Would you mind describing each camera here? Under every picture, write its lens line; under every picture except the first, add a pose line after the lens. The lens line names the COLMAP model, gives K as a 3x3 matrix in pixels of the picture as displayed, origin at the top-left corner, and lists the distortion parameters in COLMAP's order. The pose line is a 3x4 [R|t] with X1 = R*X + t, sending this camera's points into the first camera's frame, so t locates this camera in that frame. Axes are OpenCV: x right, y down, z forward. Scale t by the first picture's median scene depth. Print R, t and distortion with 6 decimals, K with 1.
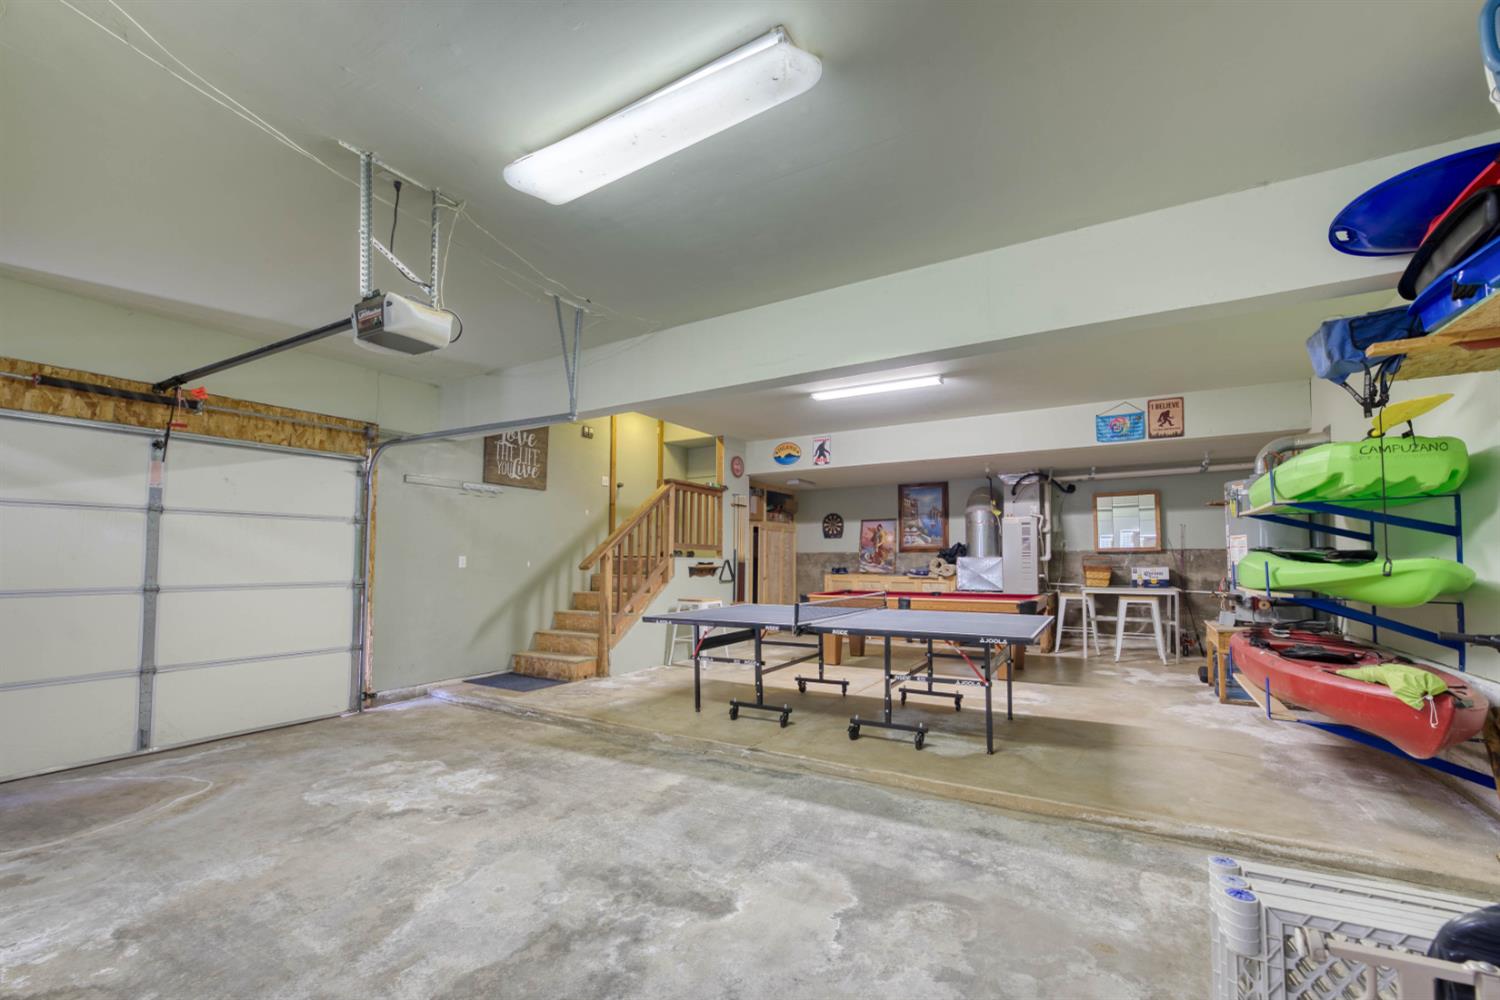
lens RADIAL K [[629.2, 0, 769.0], [0, 629.2, 551.3], [0, 0, 1]] dist [-0.011608, 0.000126]
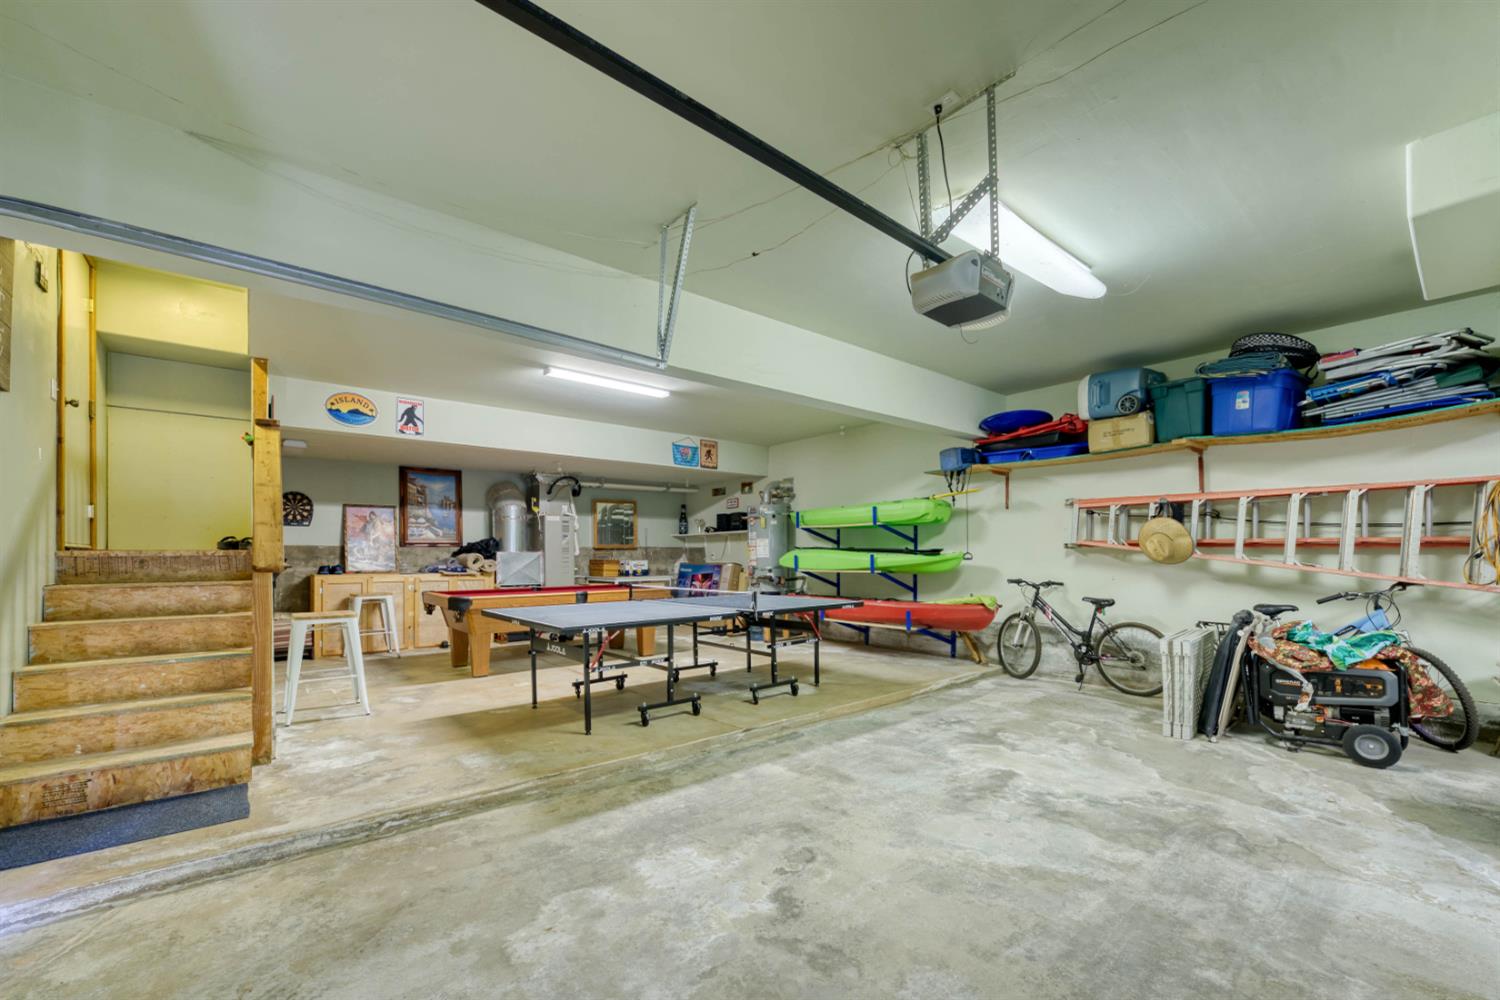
lens RADIAL K [[629.2, 0, 769.0], [0, 629.2, 551.3], [0, 0, 1]] dist [-0.011608, 0.000126]
pose [[0.306365, 0.005635, 0.951897, -0.861059], [-0.007704, 0.999964, -0.003440, 0.014038], [-0.951883, -0.006279, 0.306397, 0.537850]]
